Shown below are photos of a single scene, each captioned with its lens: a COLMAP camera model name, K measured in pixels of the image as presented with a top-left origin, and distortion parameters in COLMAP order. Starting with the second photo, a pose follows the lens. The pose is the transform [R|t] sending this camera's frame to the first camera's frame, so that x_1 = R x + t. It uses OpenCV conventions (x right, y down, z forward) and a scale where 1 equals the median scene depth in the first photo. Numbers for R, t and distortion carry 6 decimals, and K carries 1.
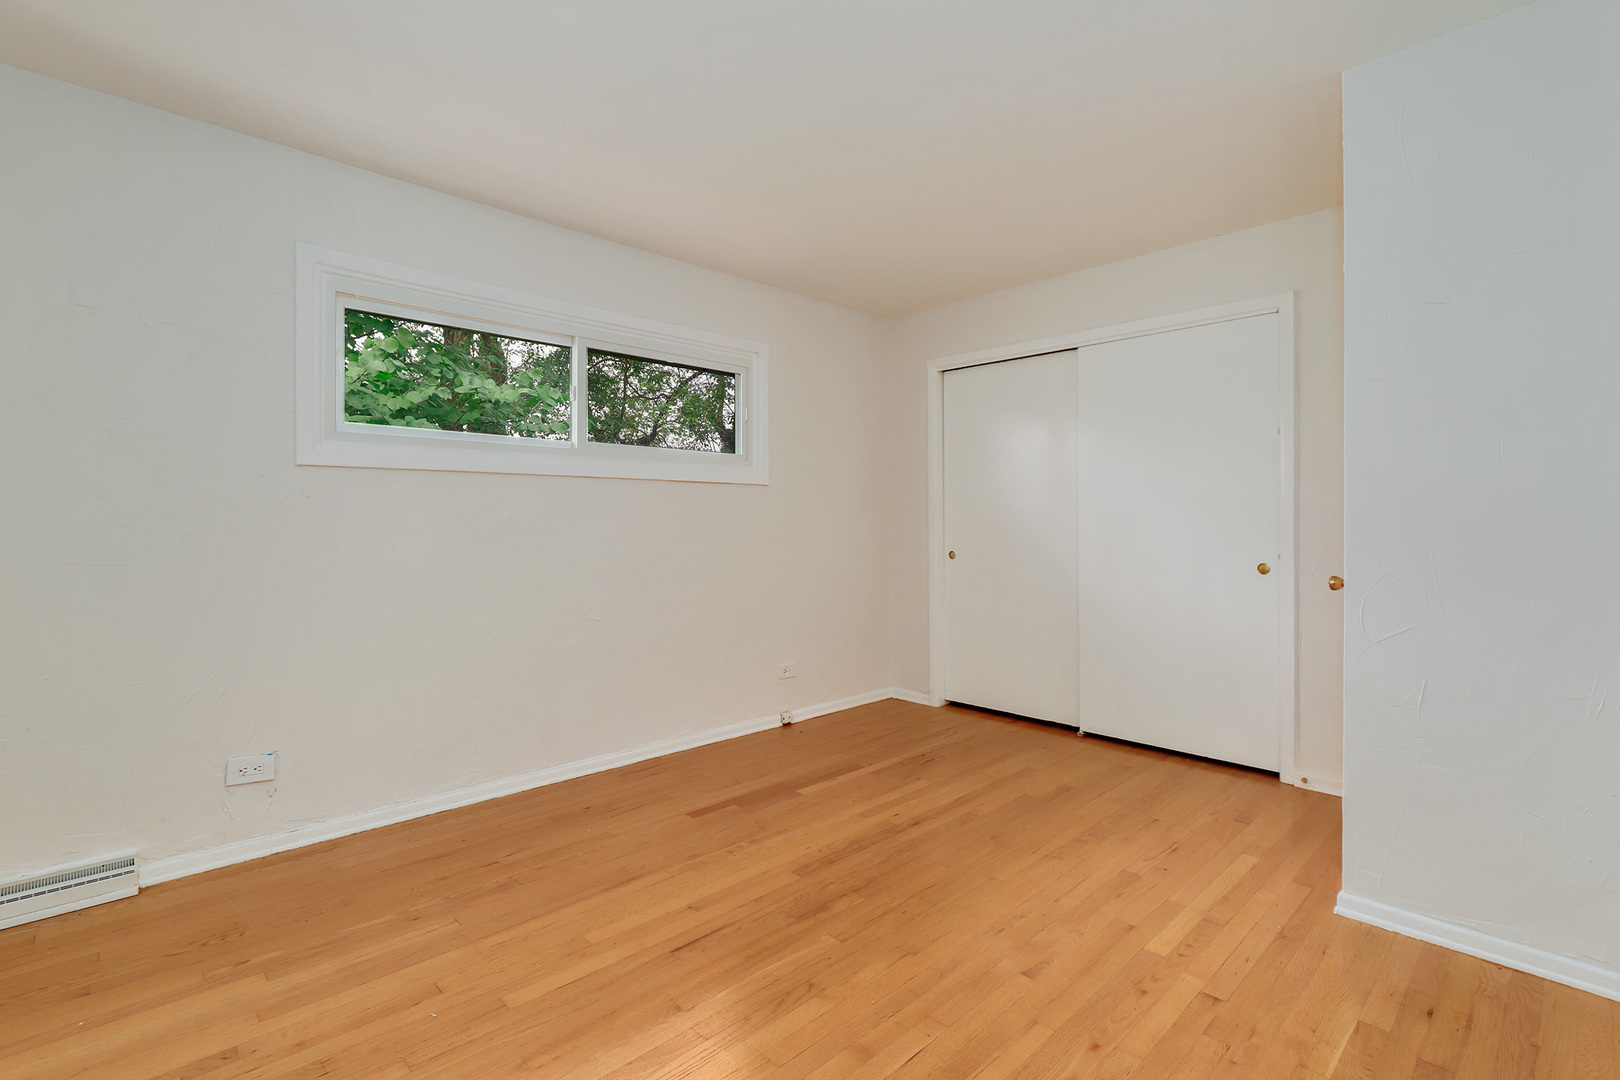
lens RADIAL K [[752.3, 0, 806.6], [0, 752.3, 524.8], [0, 0, 1]] dist [0.001691, 0.000169]
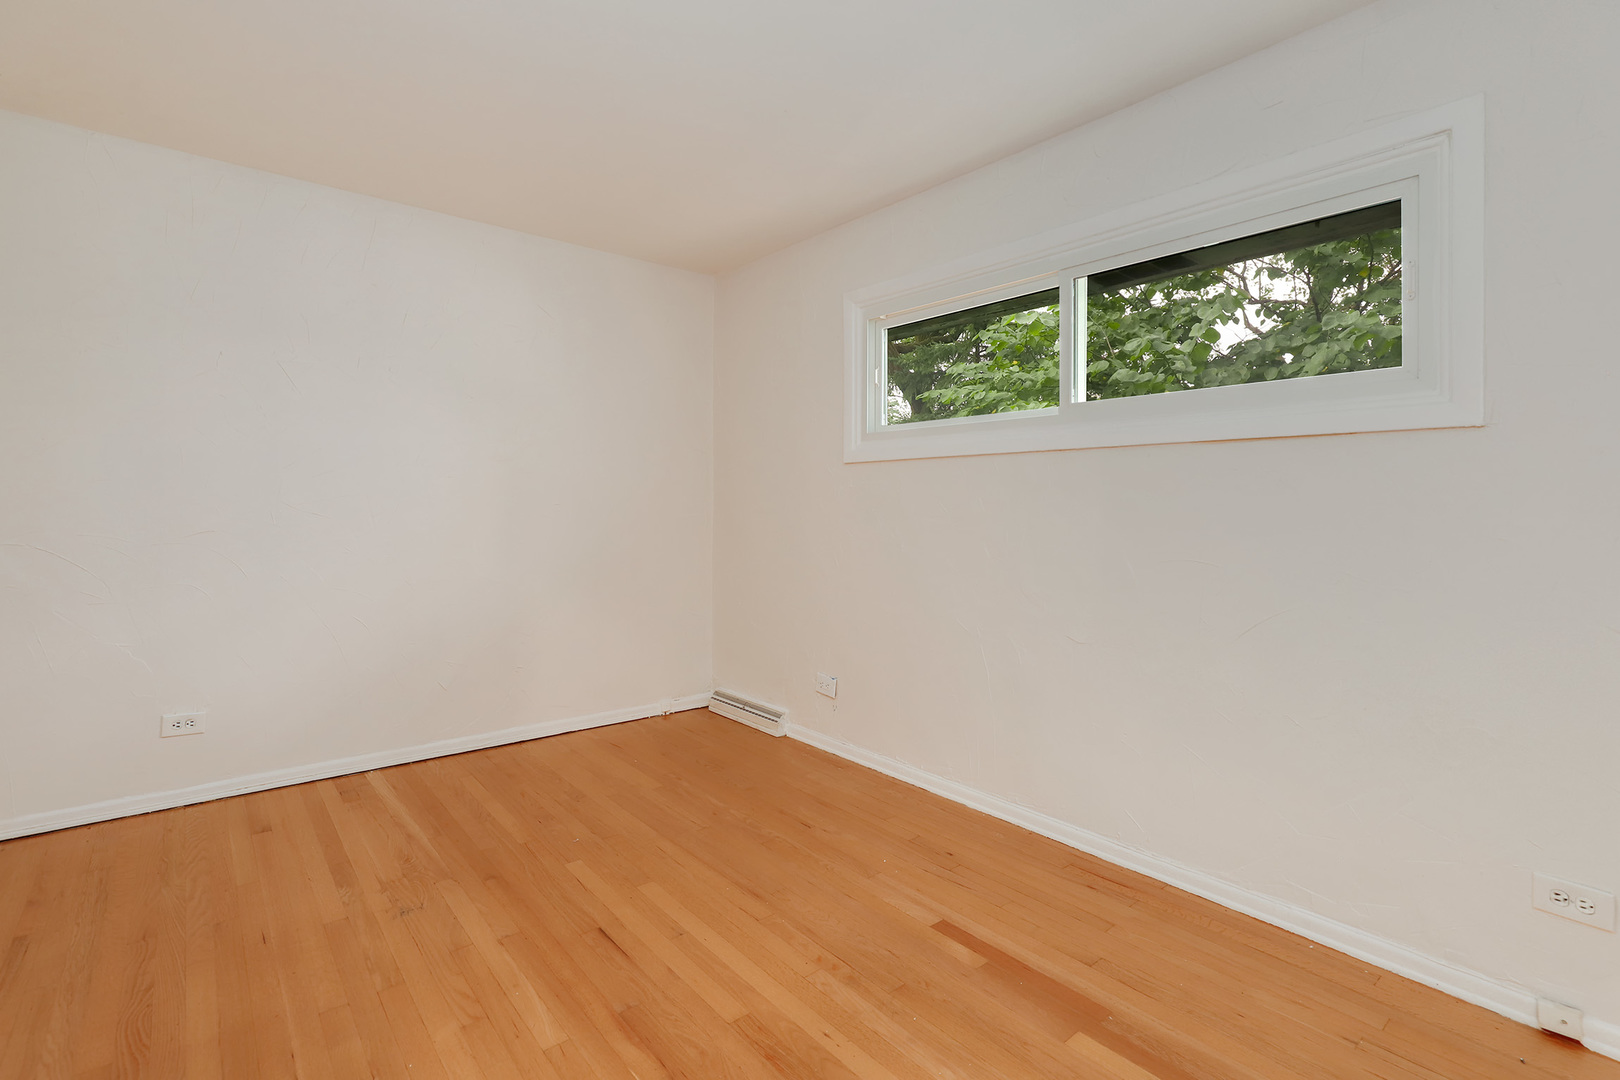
lens RADIAL K [[789.1, 0, 850.6], [0, 789.1, 480.2], [0, 0, 1]] dist [0.010933, 0.000114]
pose [[-0.069679, -0.028219, -0.997170, 0.626426], [-0.008827, 0.999578, -0.027671, -0.010728], [0.997530, 0.006874, -0.069898, 0.995569]]
